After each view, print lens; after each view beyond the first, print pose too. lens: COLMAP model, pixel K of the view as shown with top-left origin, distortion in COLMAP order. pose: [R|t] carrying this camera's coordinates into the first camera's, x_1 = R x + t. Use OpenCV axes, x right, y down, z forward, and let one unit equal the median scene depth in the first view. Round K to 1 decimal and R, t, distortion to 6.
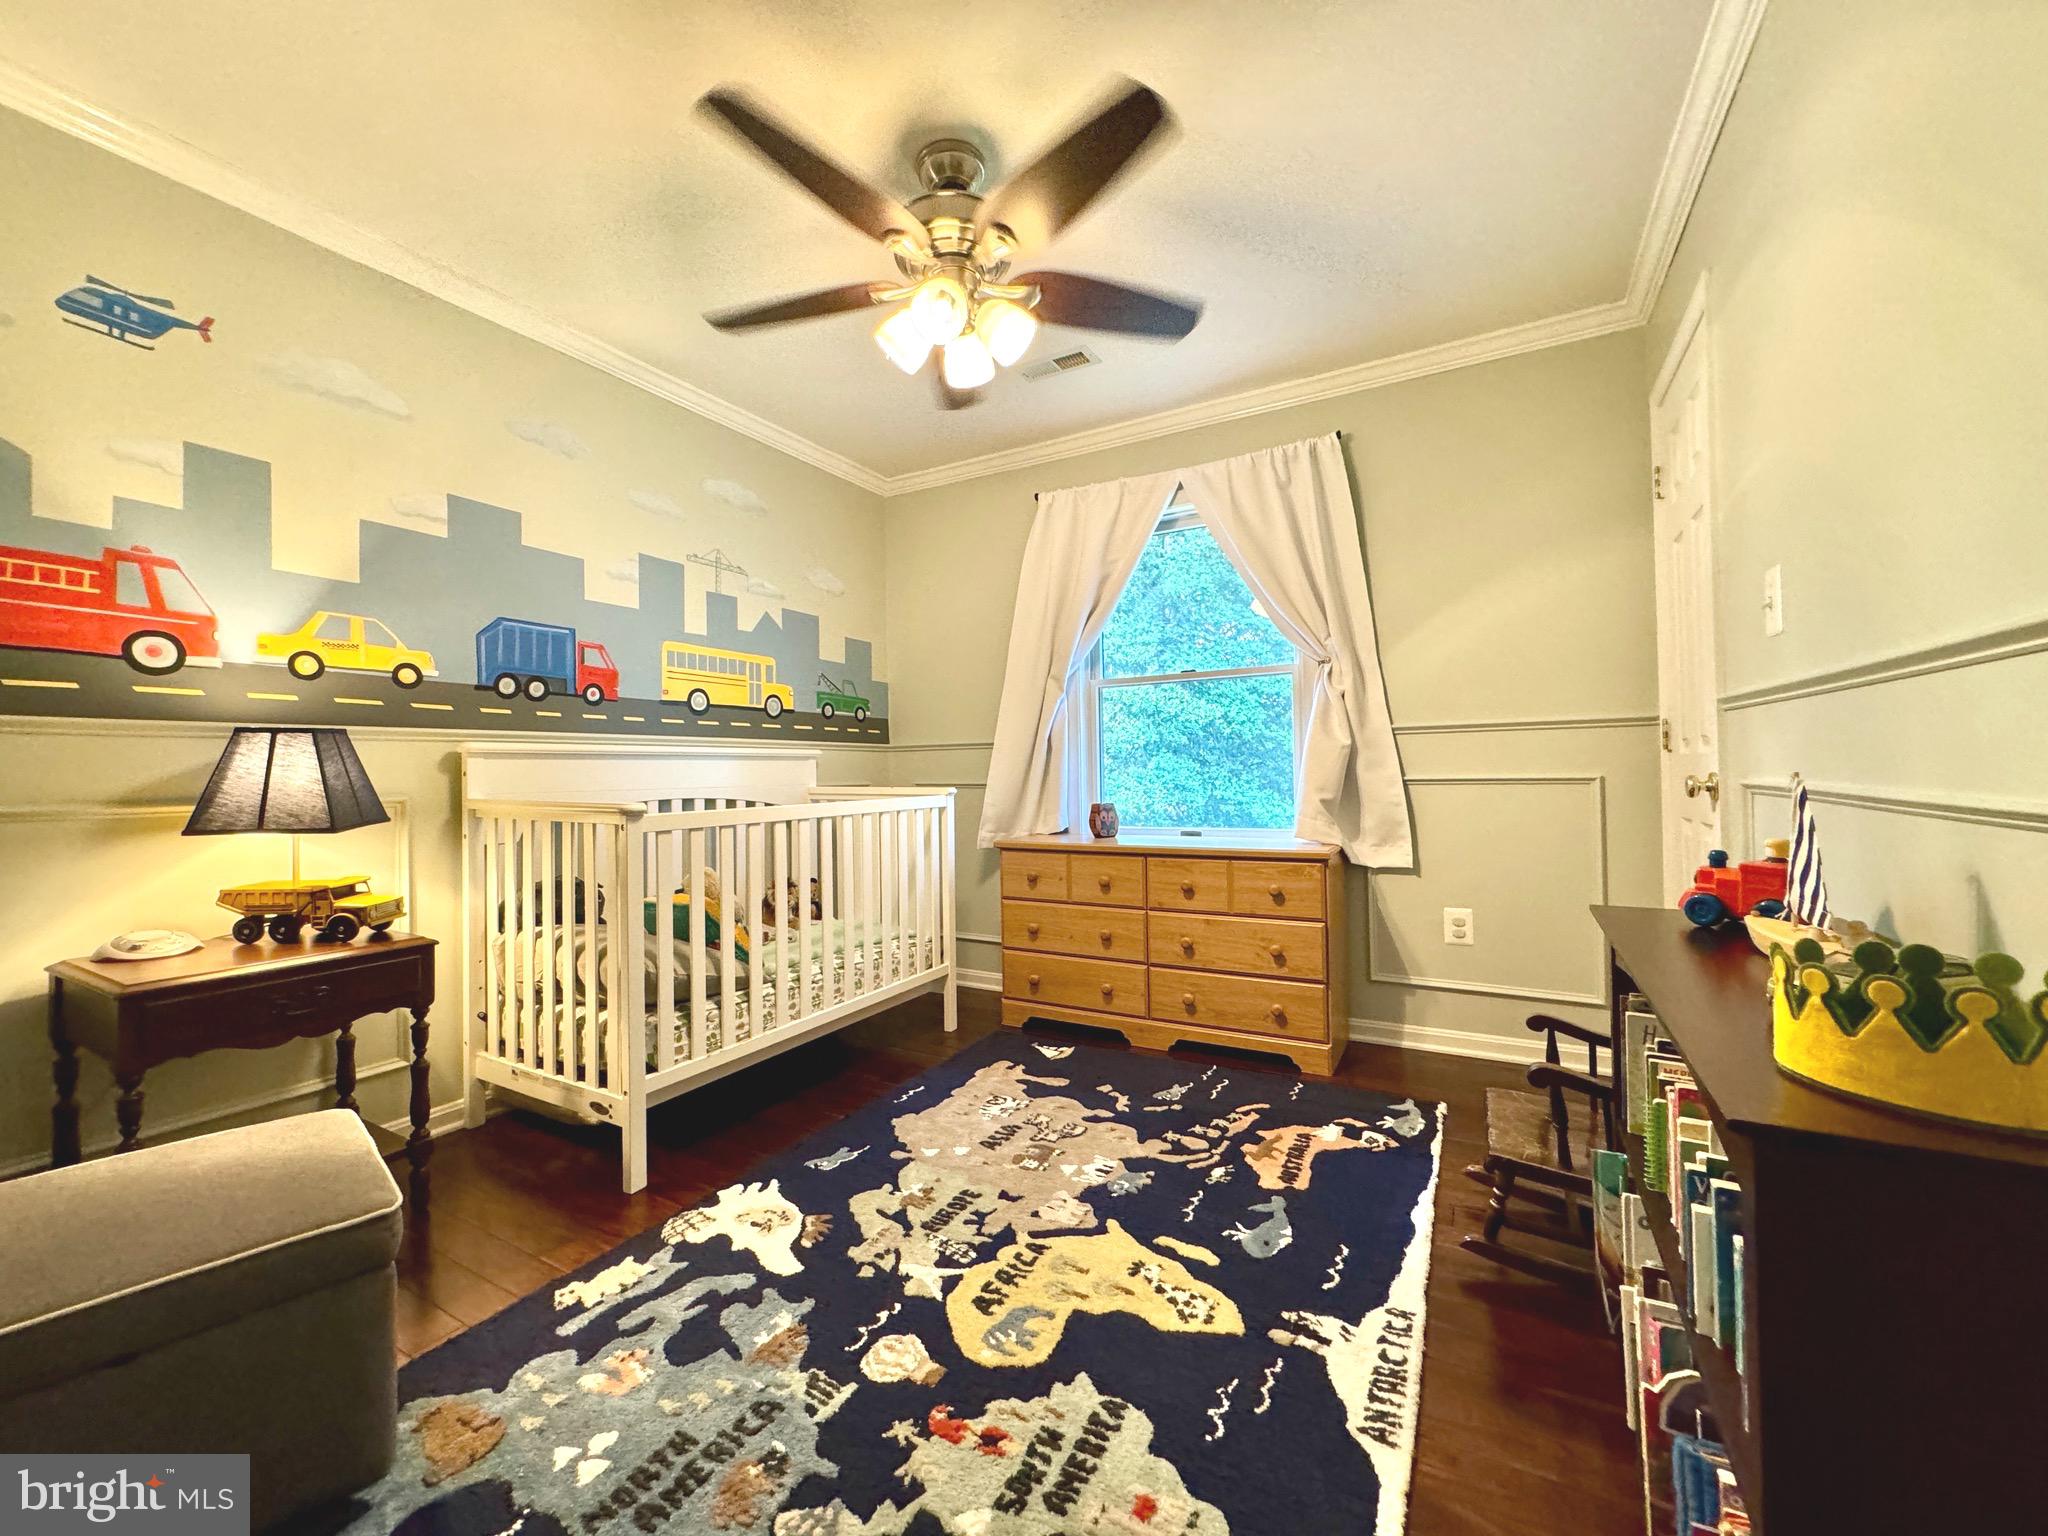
lens RADIAL K [[820.3, 0, 1022.2], [0, 820.3, 761.1], [0, 0, 1]] dist [-0.002237, 0.000469]
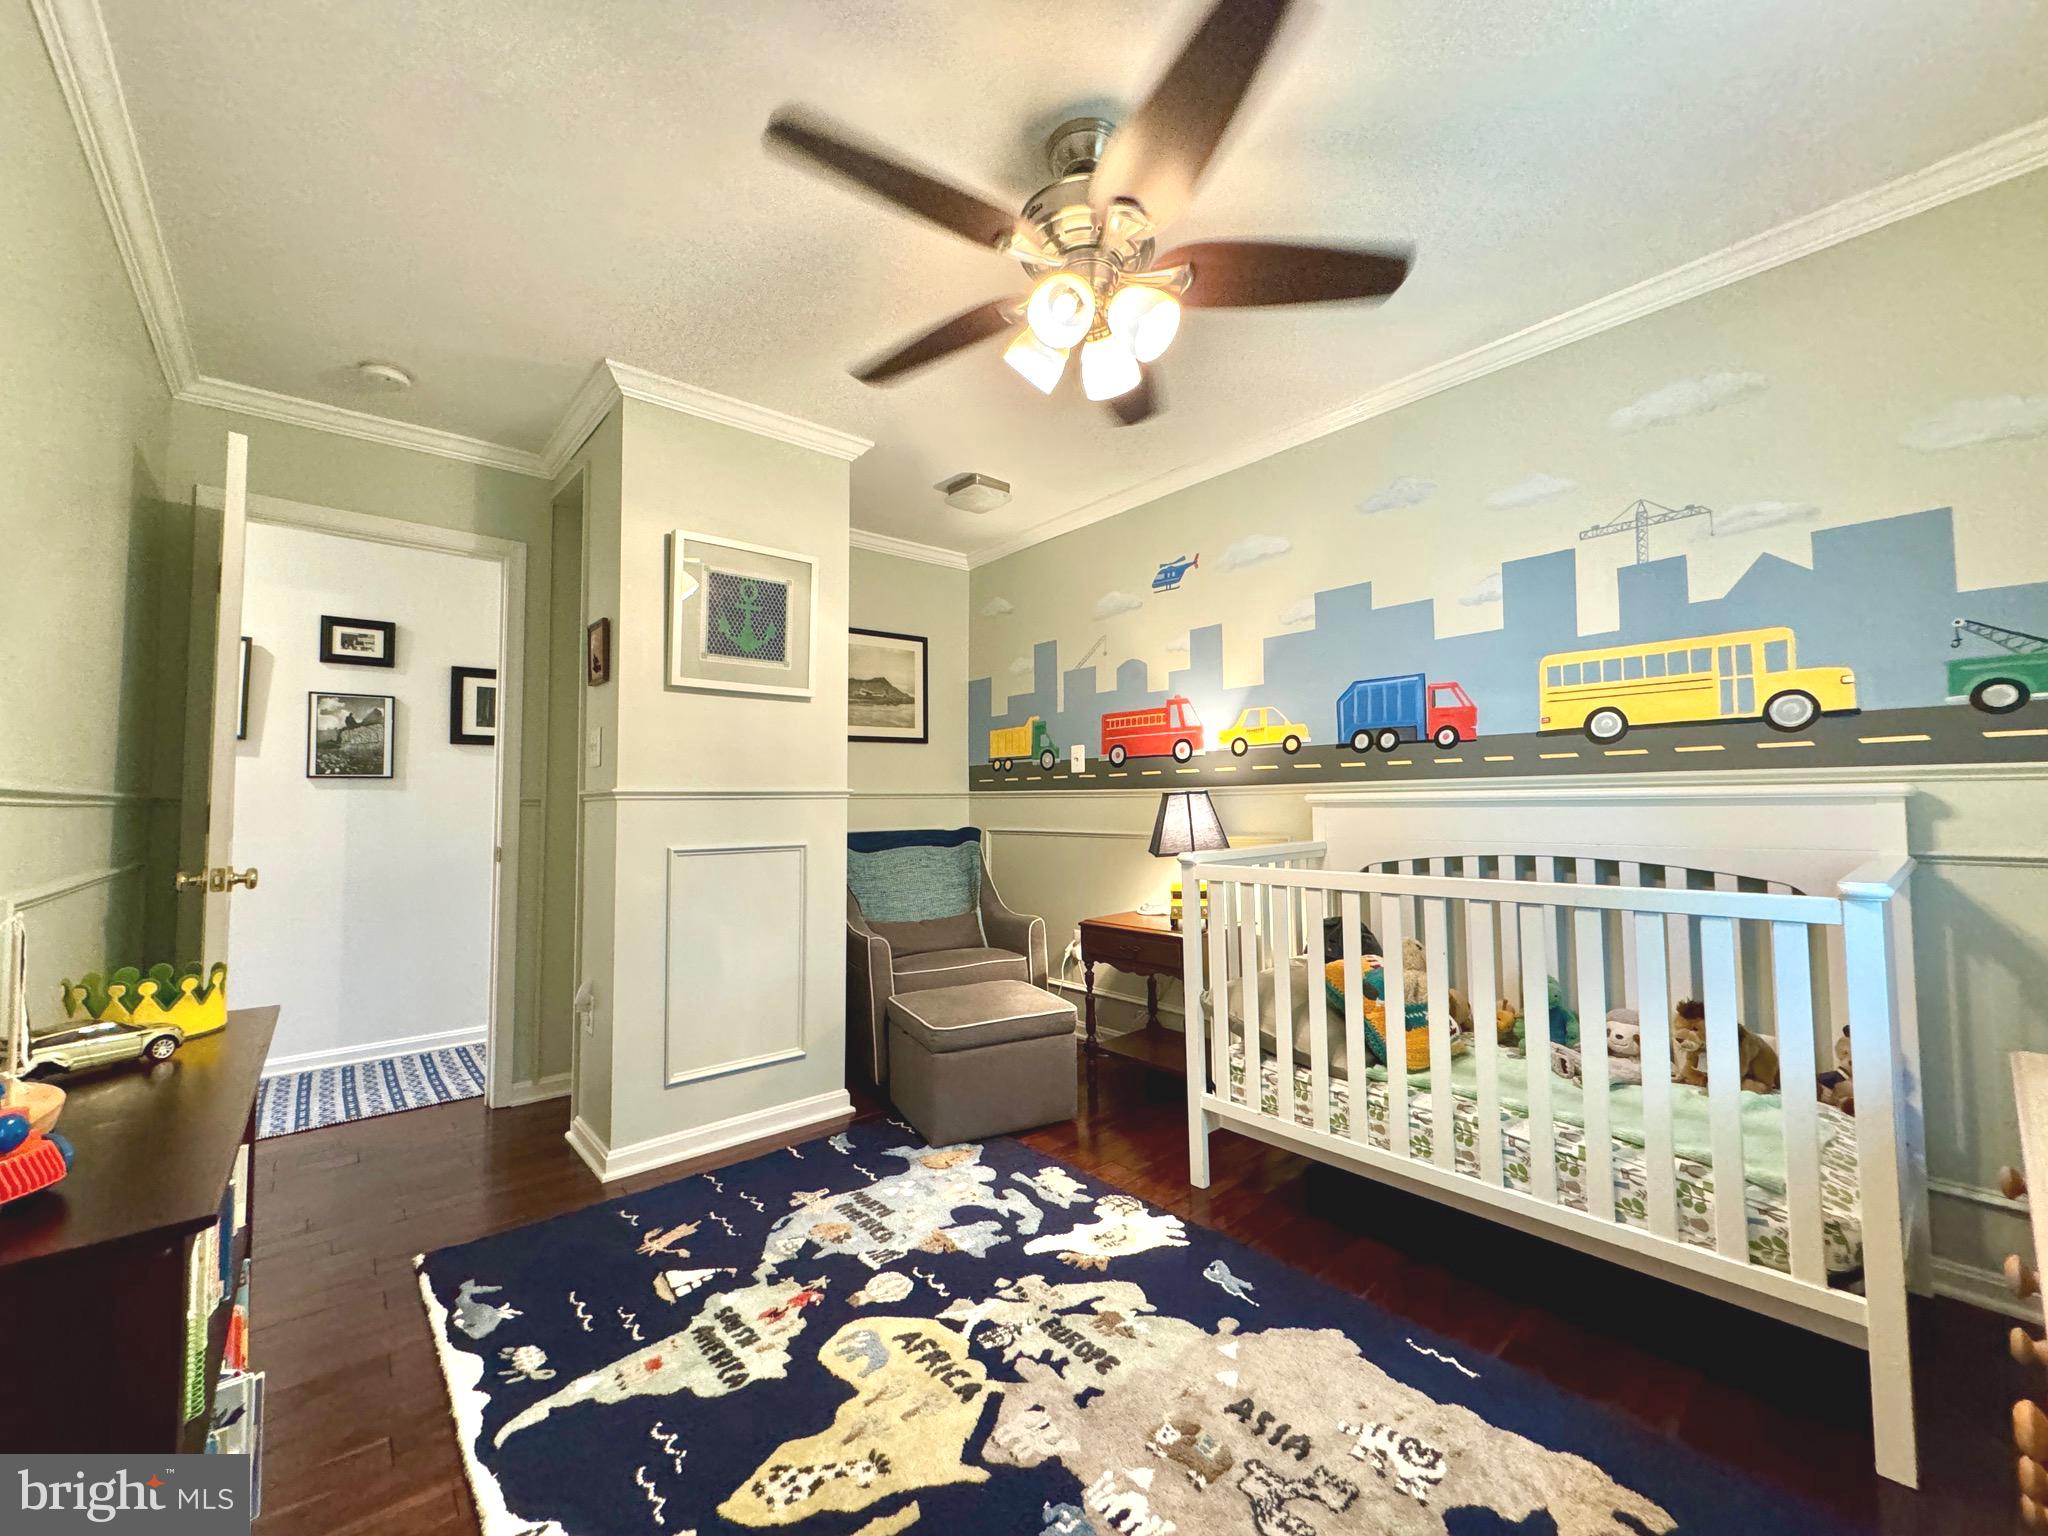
lens RADIAL K [[820.3, 0, 1025.3], [0, 820.3, 764.1], [0, 0, 1]] dist [-0.002237, 0.000469]
pose [[-0.342407, -0.026023, -0.939191, 0.805177], [0.029496, 0.998826, -0.038429, -0.043632], [0.939089, -0.040860, -0.341237, 1.321649]]
